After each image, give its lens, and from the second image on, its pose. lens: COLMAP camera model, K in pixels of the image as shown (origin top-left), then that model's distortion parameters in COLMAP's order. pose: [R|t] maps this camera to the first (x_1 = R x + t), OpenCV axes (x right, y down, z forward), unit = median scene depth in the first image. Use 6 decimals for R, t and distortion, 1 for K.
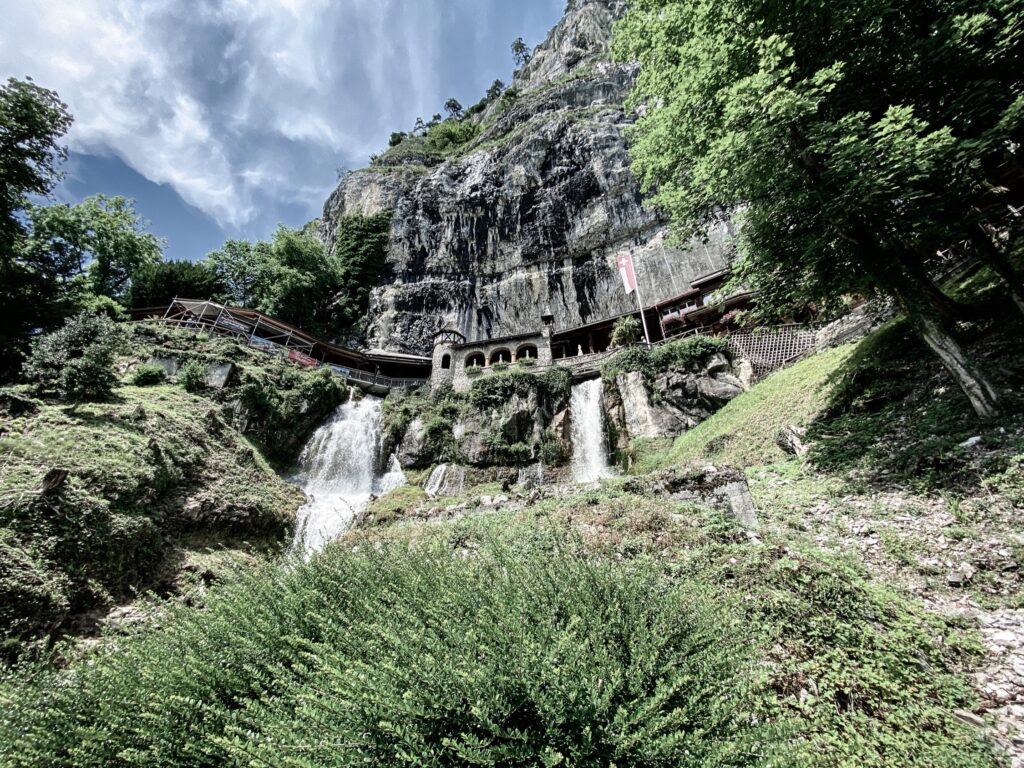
lens RADIAL K [[411.9, 0, 510.7], [0, 411.9, 391.8], [0, 0, 1]] dist [0.004419, -0.000023]
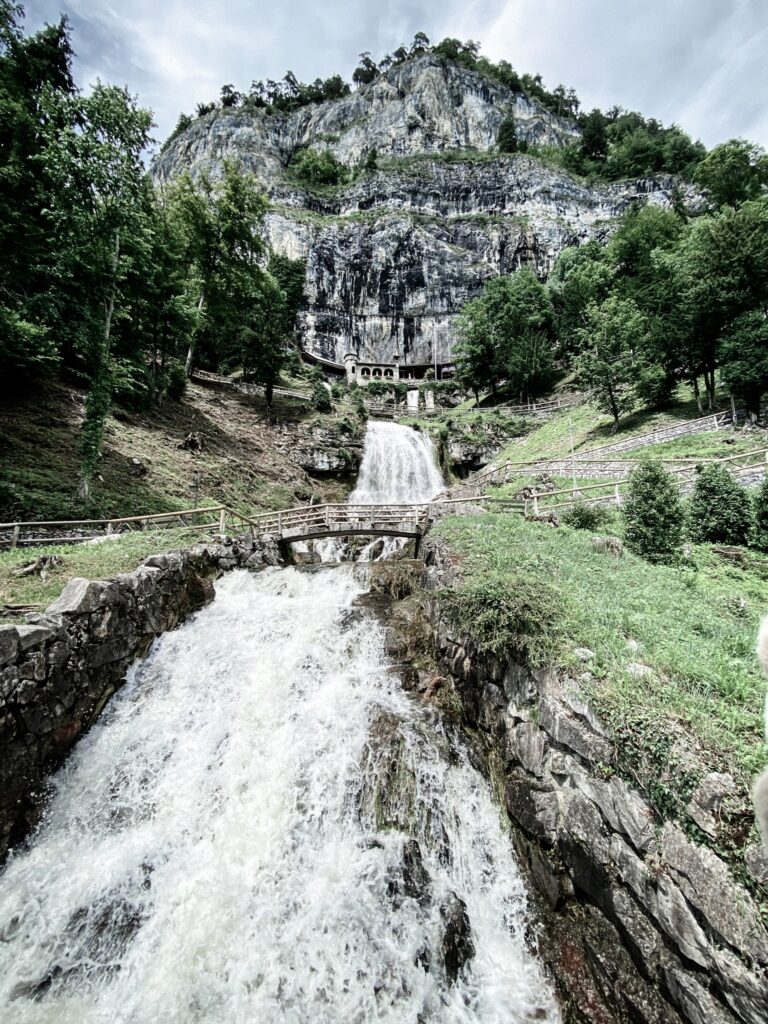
lens RADIAL K [[411.9, 0, 389.4], [0, 411.9, 512.2], [0, 0, 1]] dist [0.004419, -0.000023]
pose [[0.940232, 0.056968, 0.335735, -0.516460], [-0.167081, 0.936254, 0.309050, -0.055178], [-0.296727, -0.346673, 0.889815, -1.028077]]
